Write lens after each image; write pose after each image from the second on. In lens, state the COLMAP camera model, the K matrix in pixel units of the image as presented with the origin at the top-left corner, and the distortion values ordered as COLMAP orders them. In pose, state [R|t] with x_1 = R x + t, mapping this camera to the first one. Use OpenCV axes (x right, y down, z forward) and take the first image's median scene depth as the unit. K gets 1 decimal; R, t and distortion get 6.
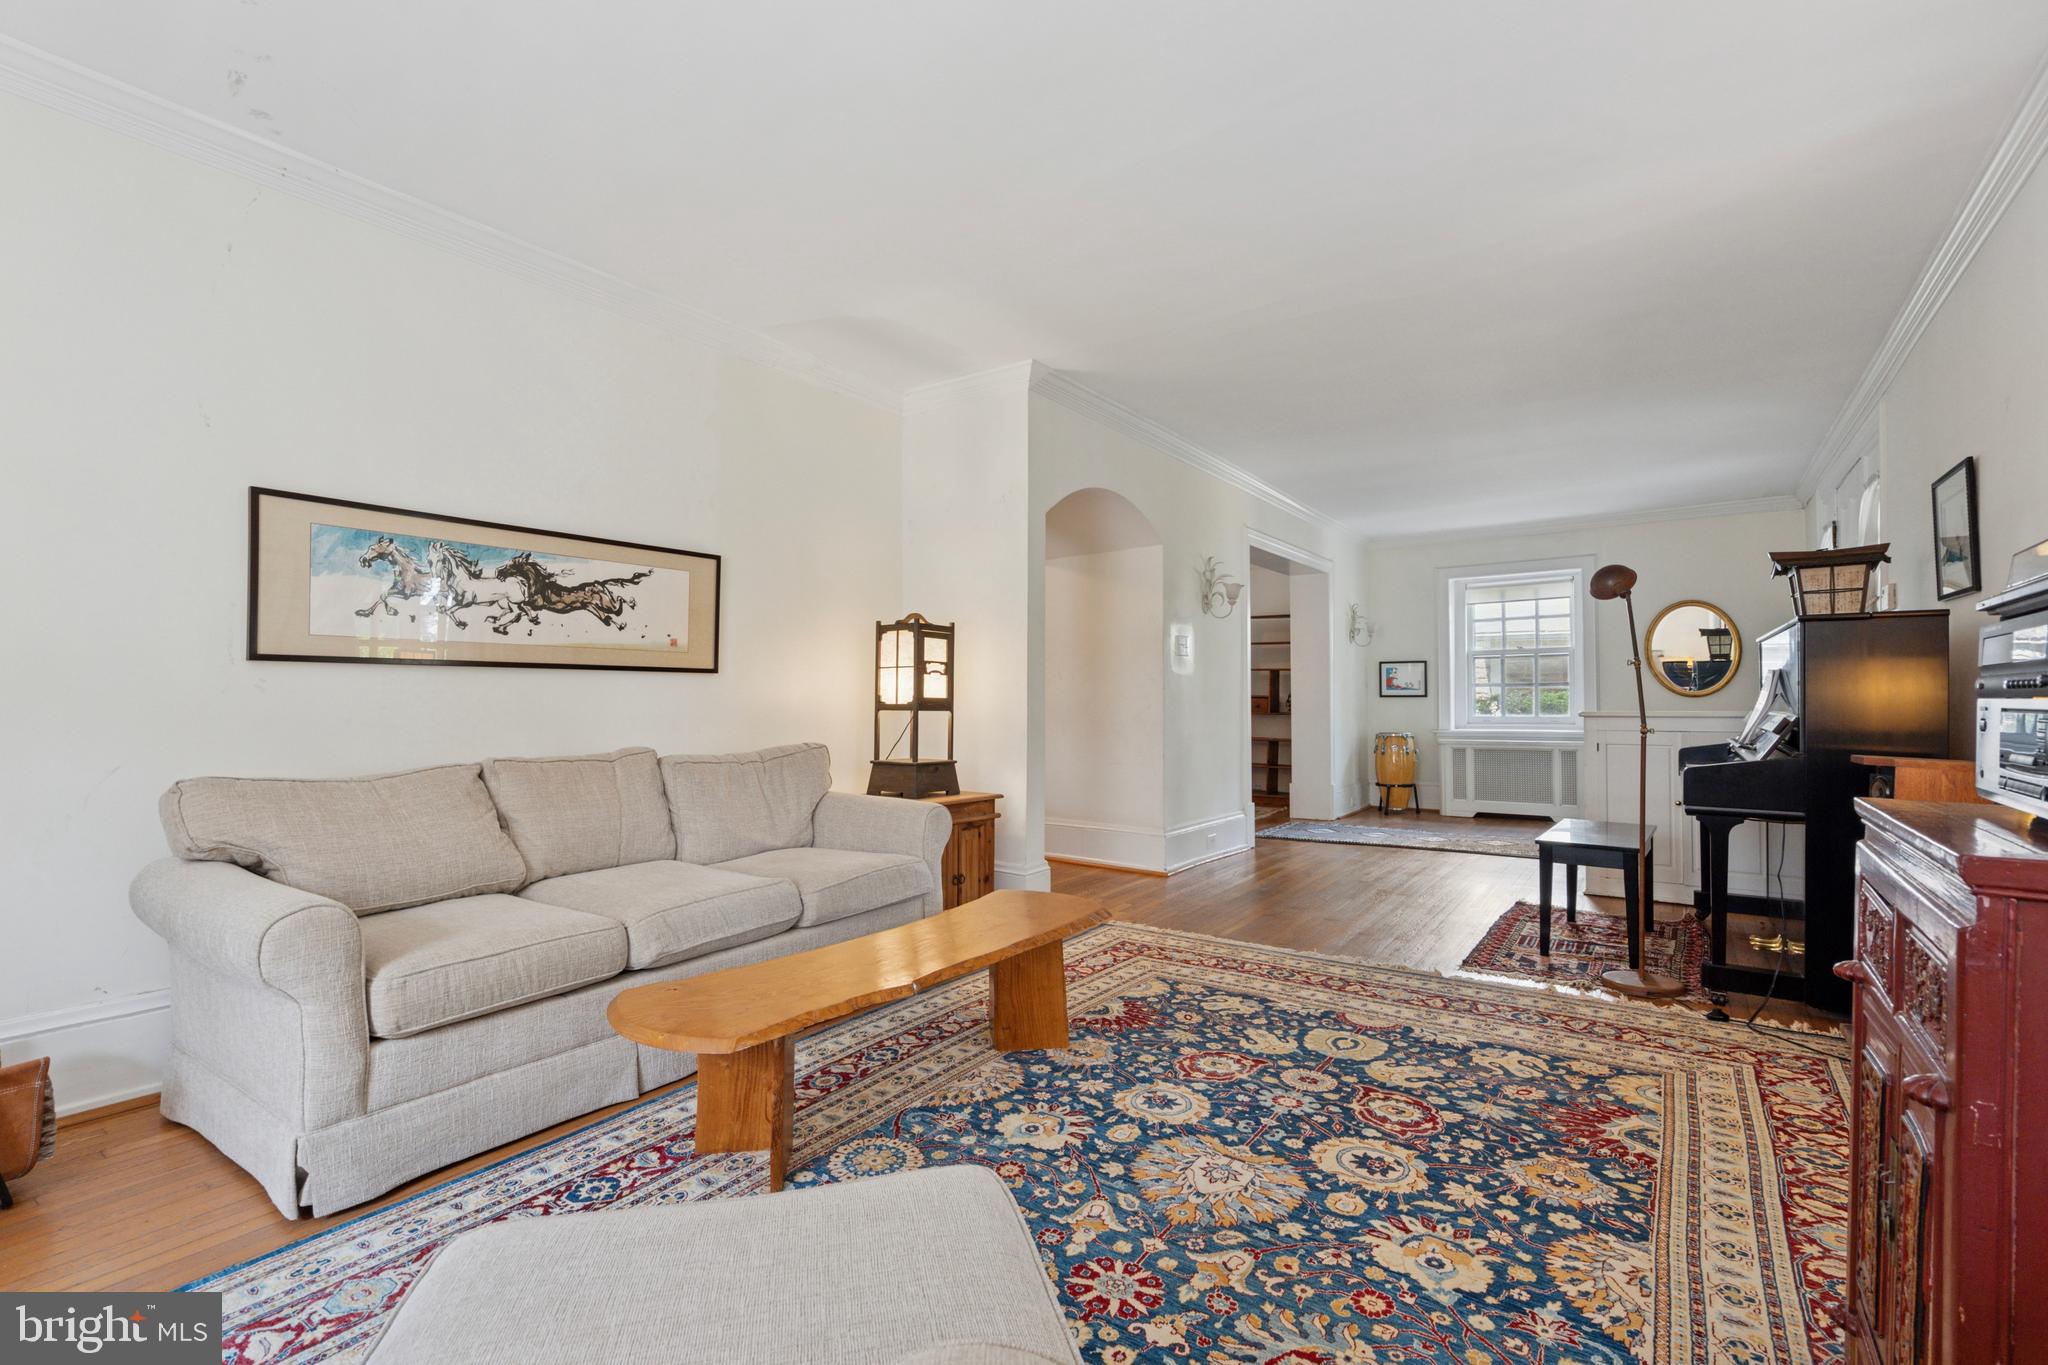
lens RADIAL K [[931.0, 0, 1019.2], [0, 931.0, 696.2], [0, 0, 1]] dist [-0.007191, 0.003340]
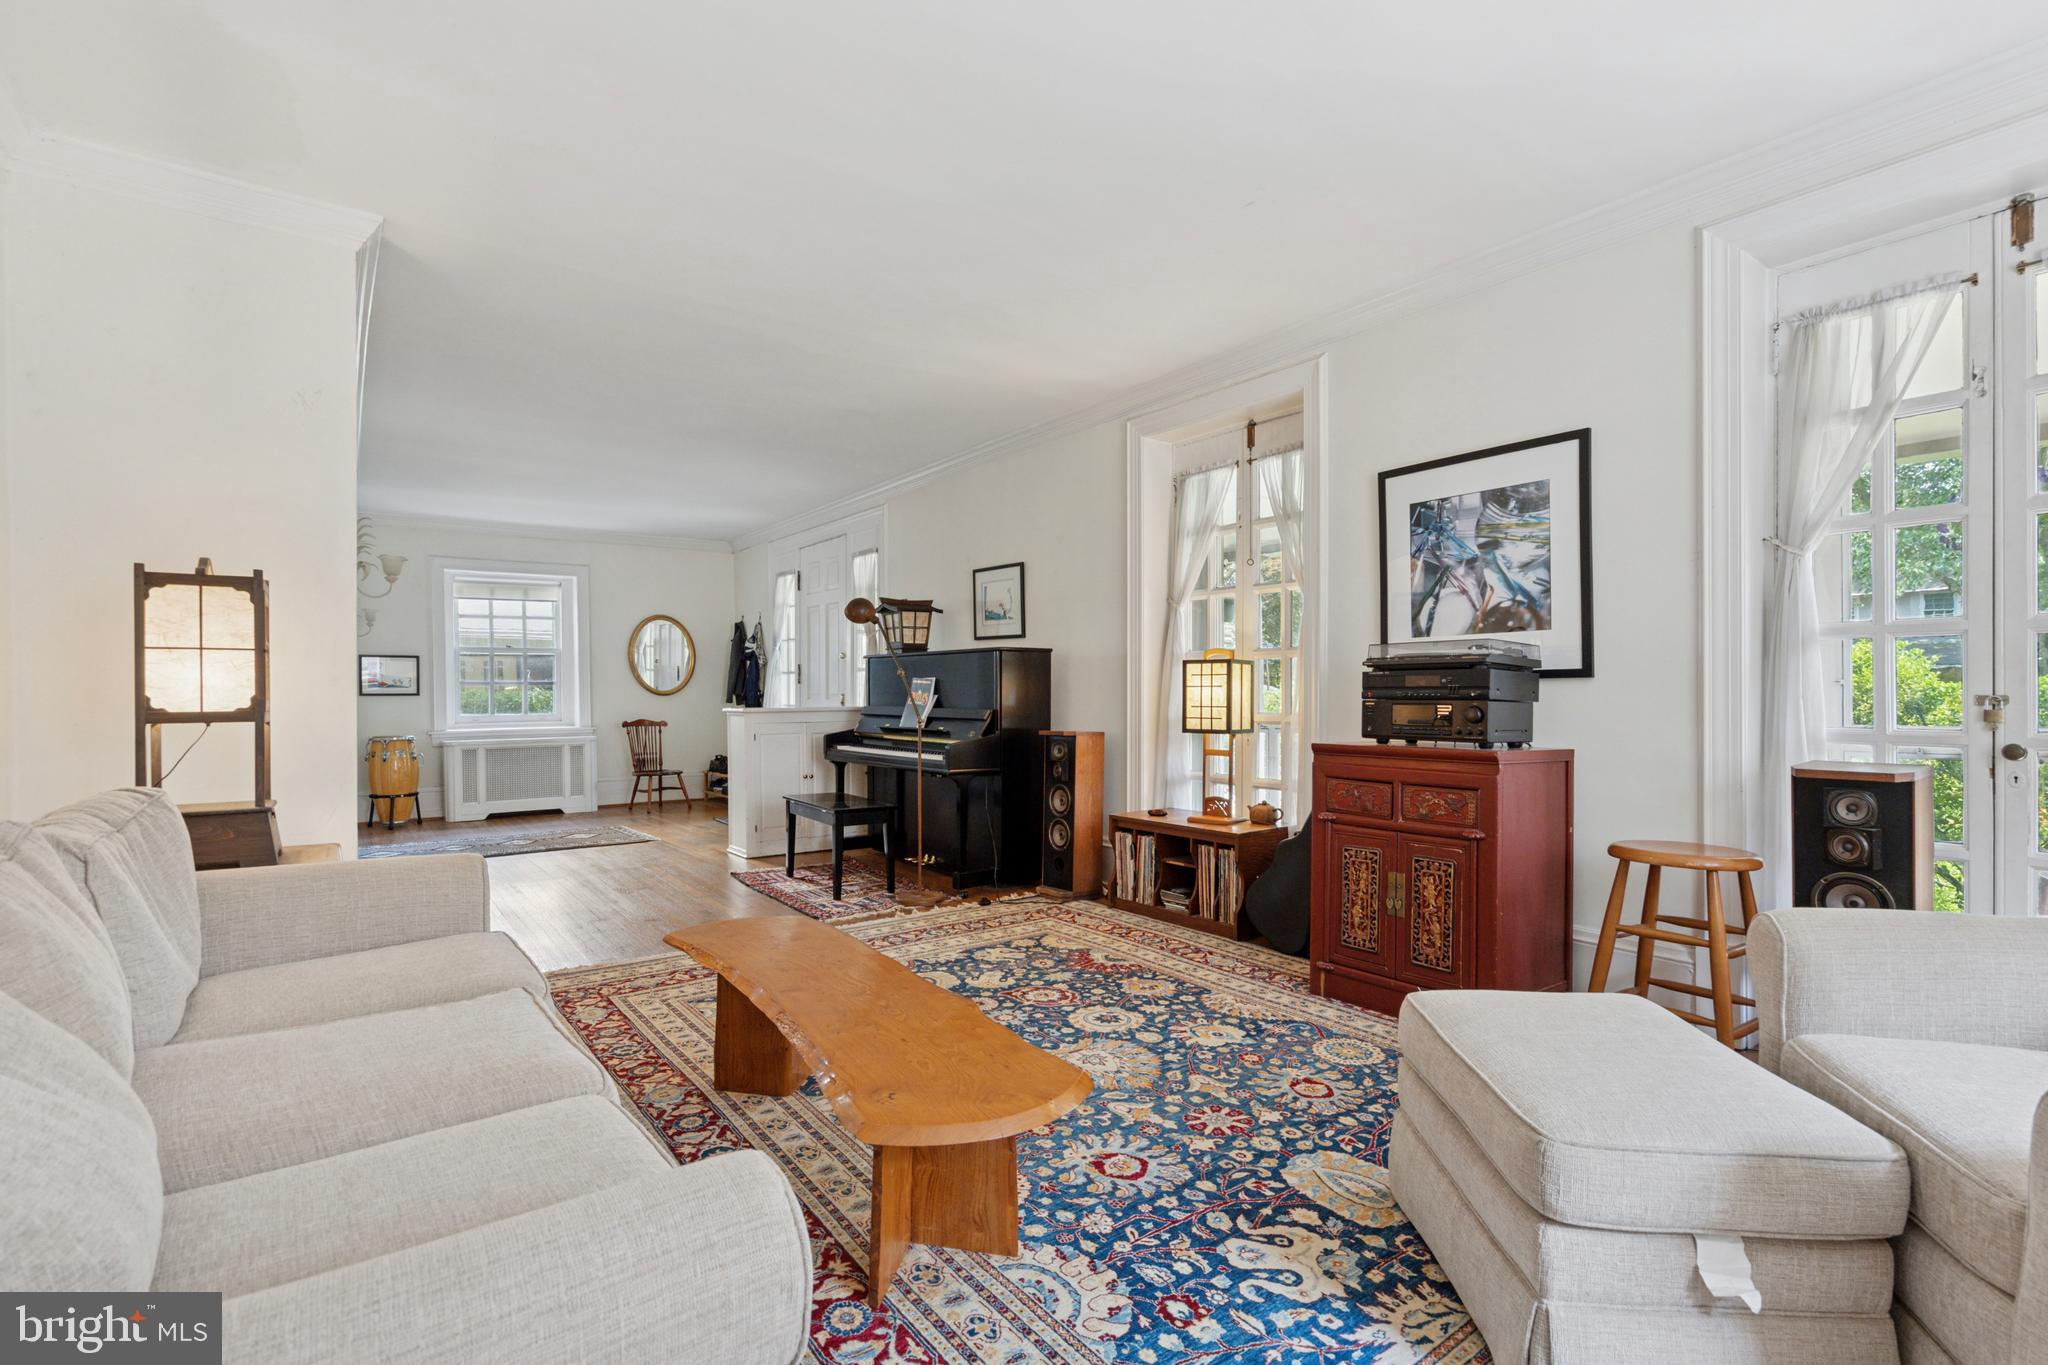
lens RADIAL K [[931.0, 0, 1017.6], [0, 931.0, 695.3], [0, 0, 1]] dist [-0.007191, 0.003340]
pose [[0.316392, -0.000027, 0.948628, -0.865432], [-0.002730, 0.999996, 0.000939, -0.006705], [-0.948625, -0.002887, 0.316391, 0.548227]]
